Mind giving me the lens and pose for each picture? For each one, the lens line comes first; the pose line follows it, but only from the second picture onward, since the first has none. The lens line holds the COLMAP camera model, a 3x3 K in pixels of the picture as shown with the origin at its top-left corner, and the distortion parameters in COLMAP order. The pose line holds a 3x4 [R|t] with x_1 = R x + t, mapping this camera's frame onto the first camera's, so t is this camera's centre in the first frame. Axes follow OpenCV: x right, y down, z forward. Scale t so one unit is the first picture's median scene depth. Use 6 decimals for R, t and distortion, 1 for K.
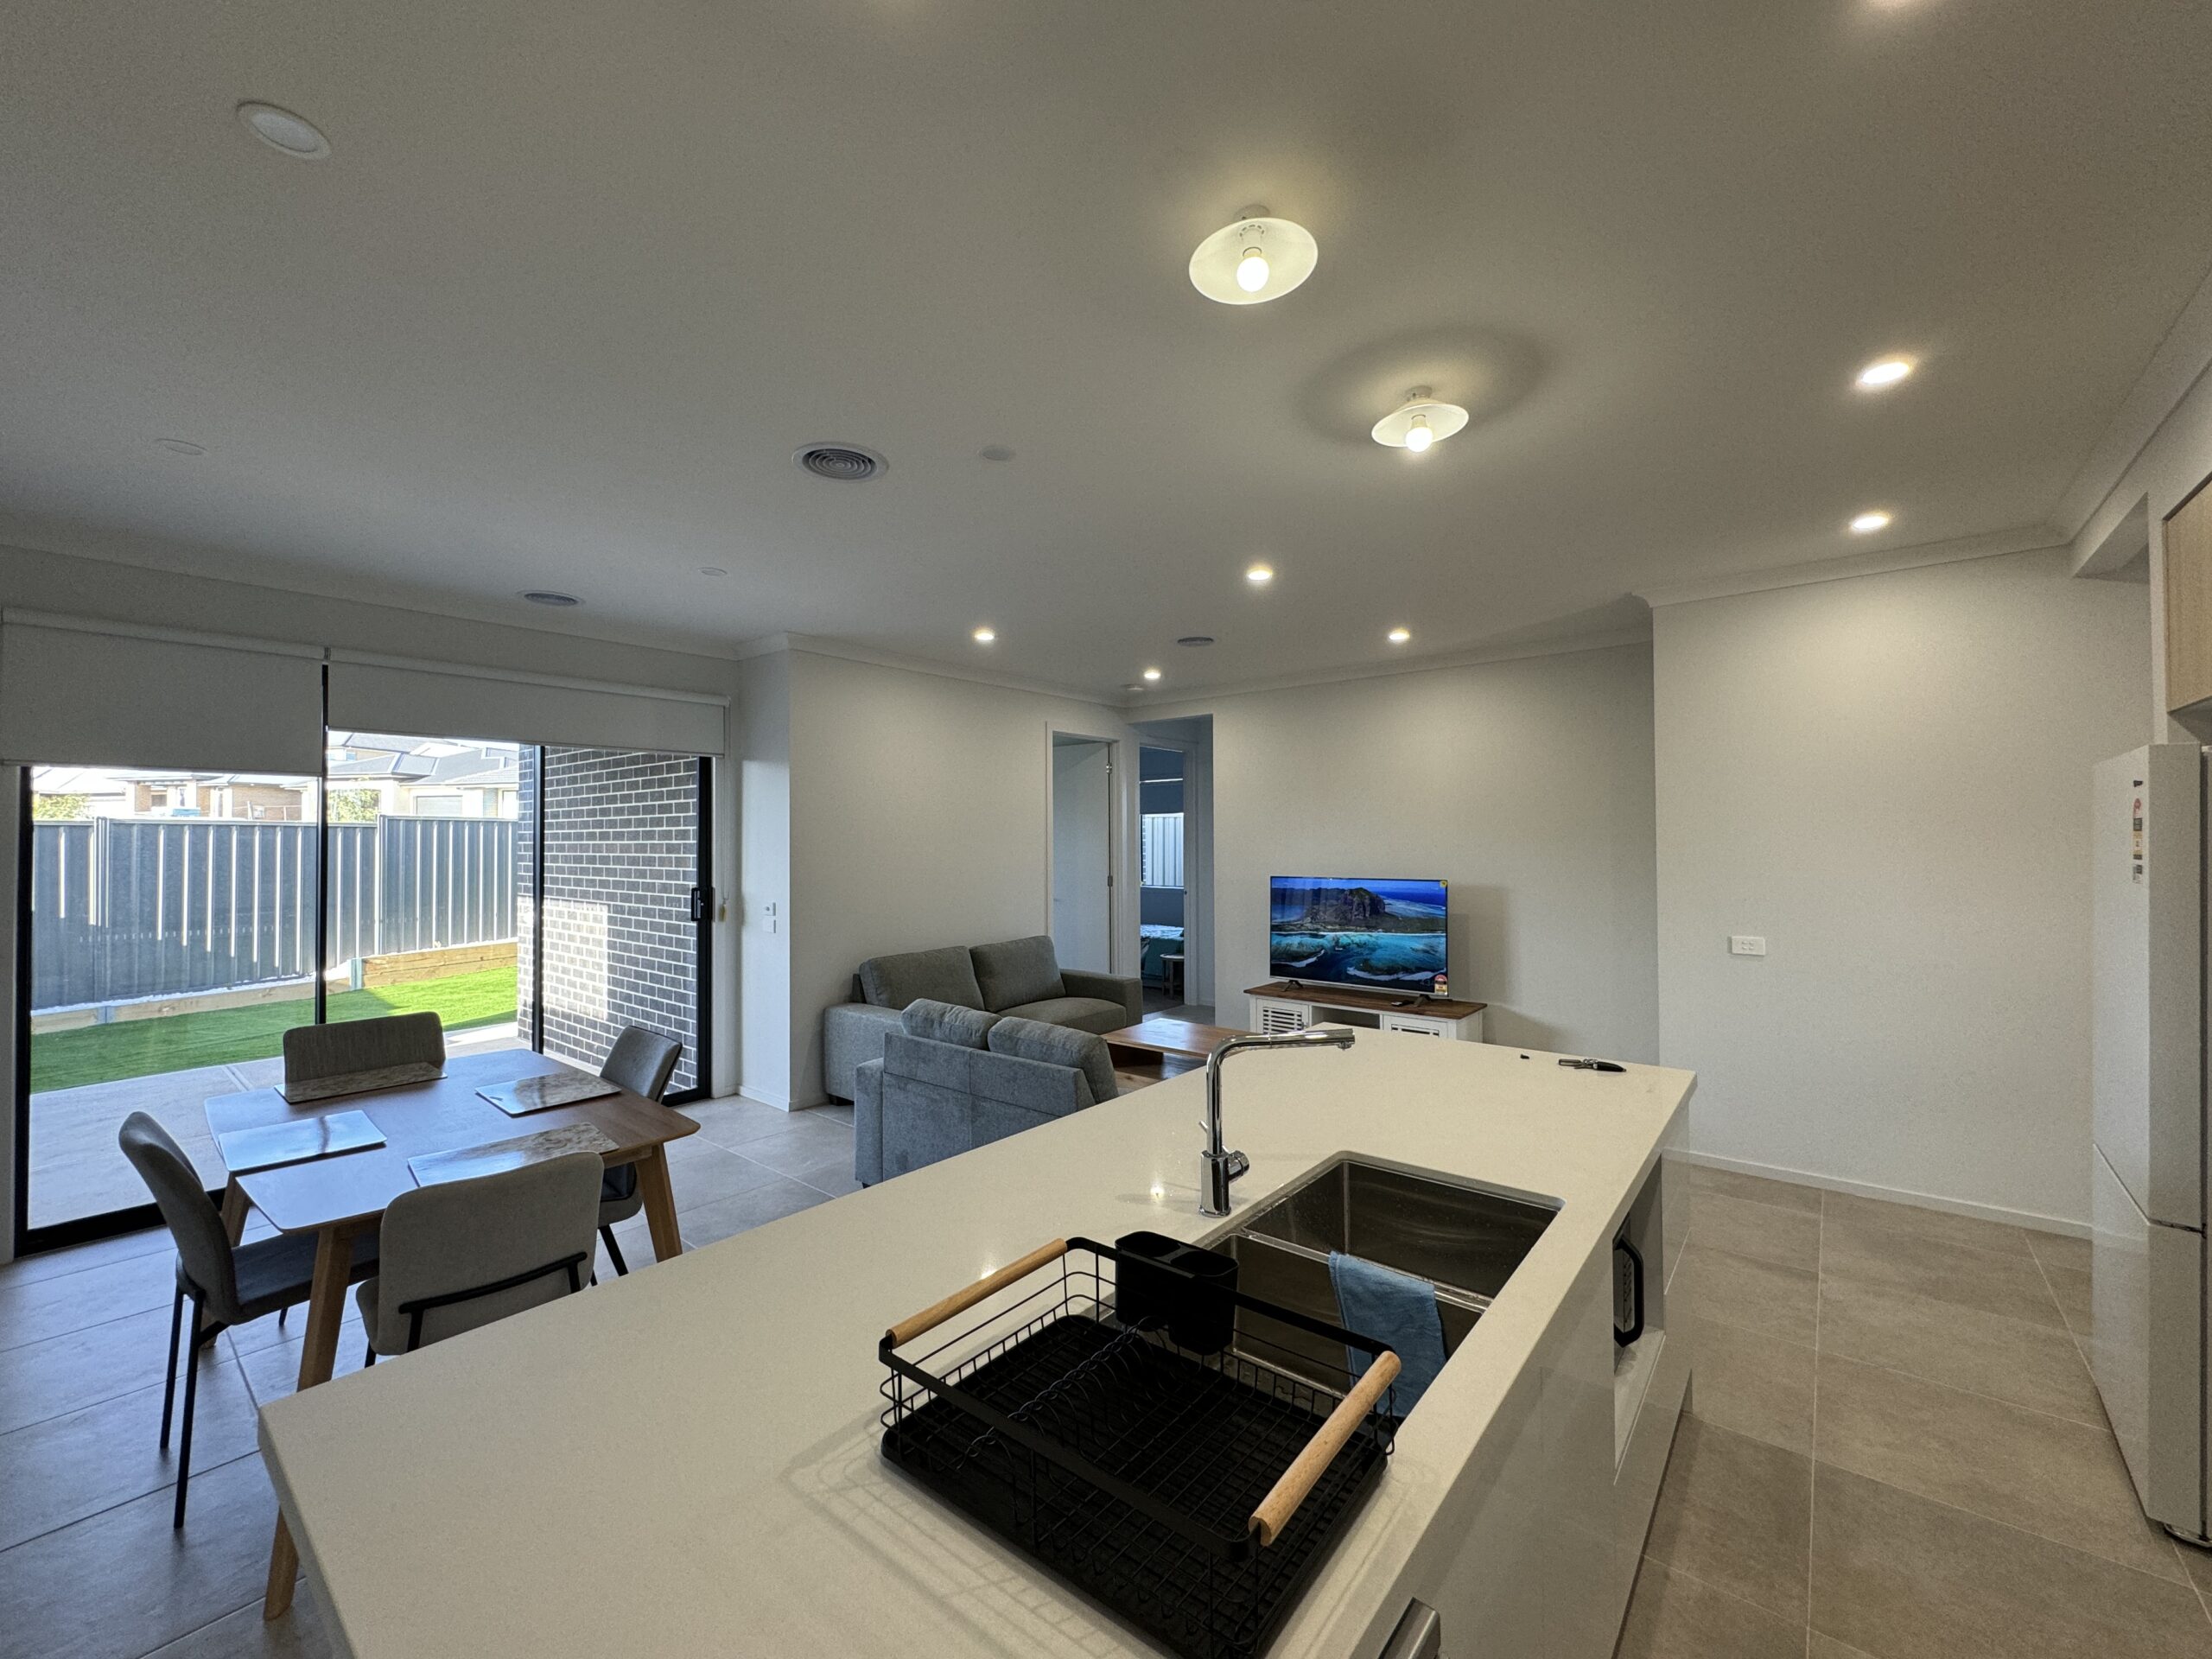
lens RADIAL K [[882.7, 0, 1106.0], [0, 882.7, 829.5], [0, 0, 1]] dist [0.000203, 0.000039]
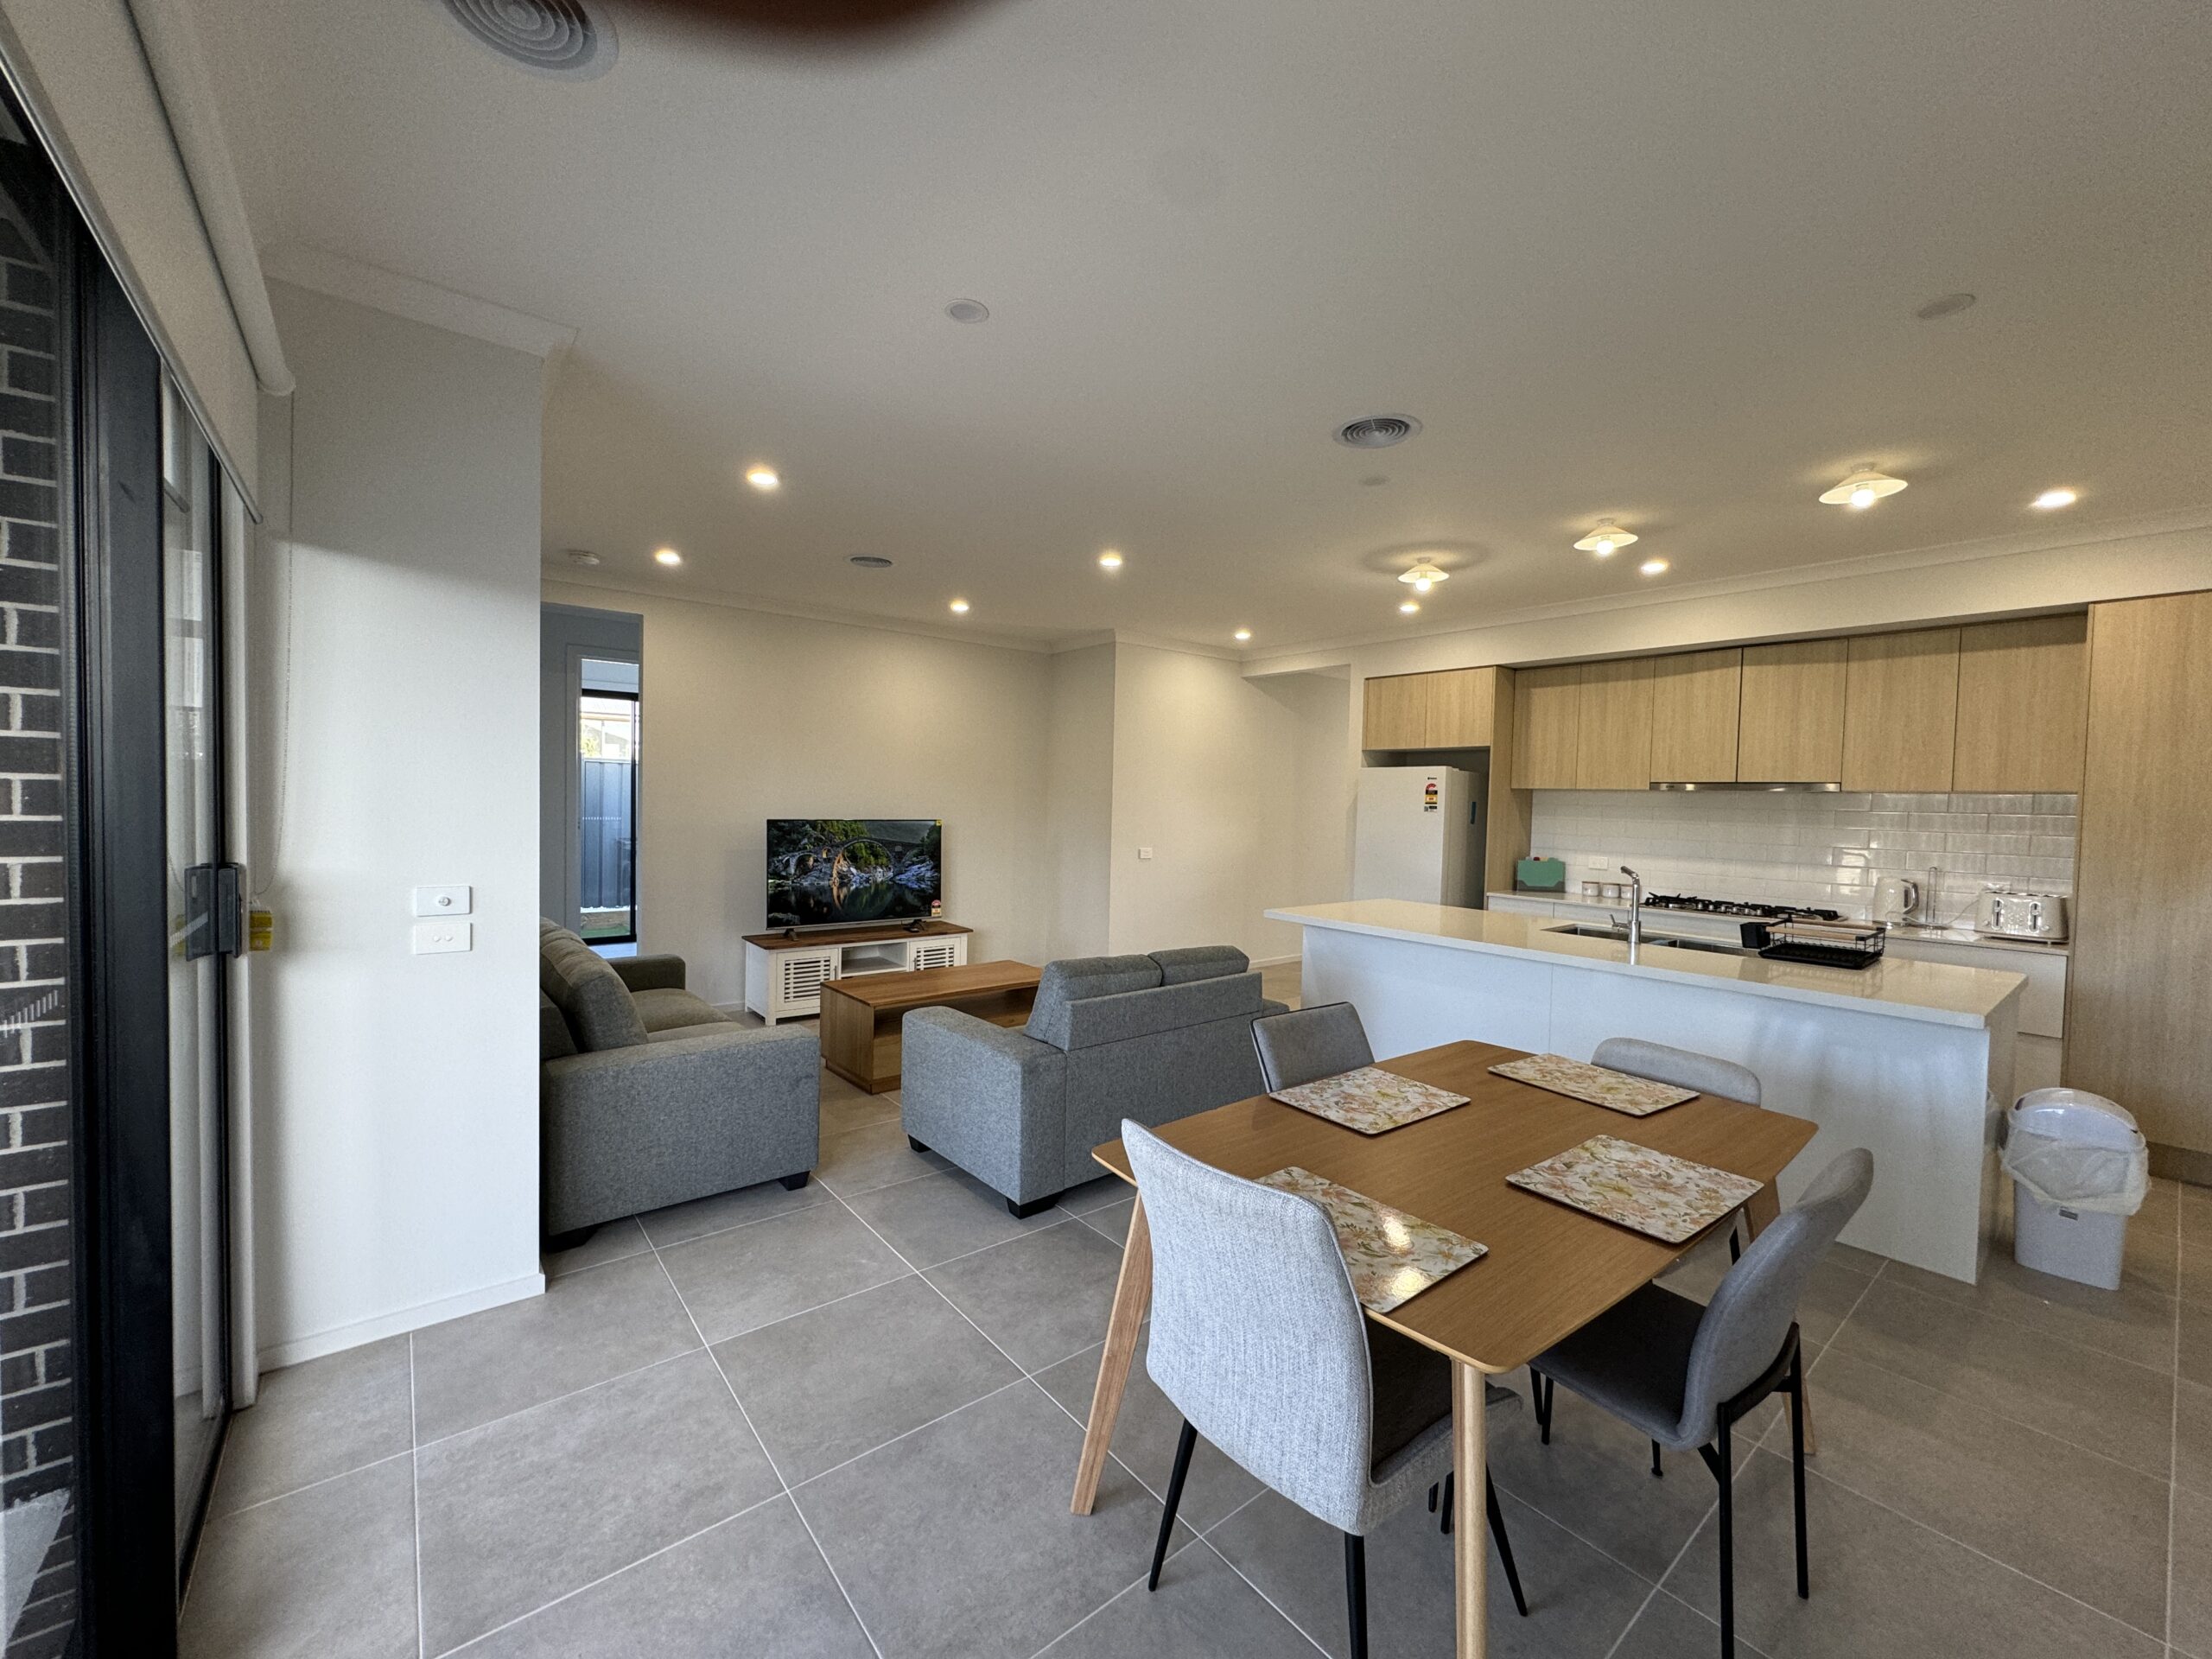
lens RADIAL K [[882.7, 0, 1106.0], [0, 882.7, 829.5], [0, 0, 1]] dist [0.000203, 0.000039]
pose [[0.197736, -0.024875, 0.979940, -0.764159], [-0.035738, 0.998830, 0.032566, 0.024633], [-0.979604, -0.041461, 0.196616, 0.579697]]
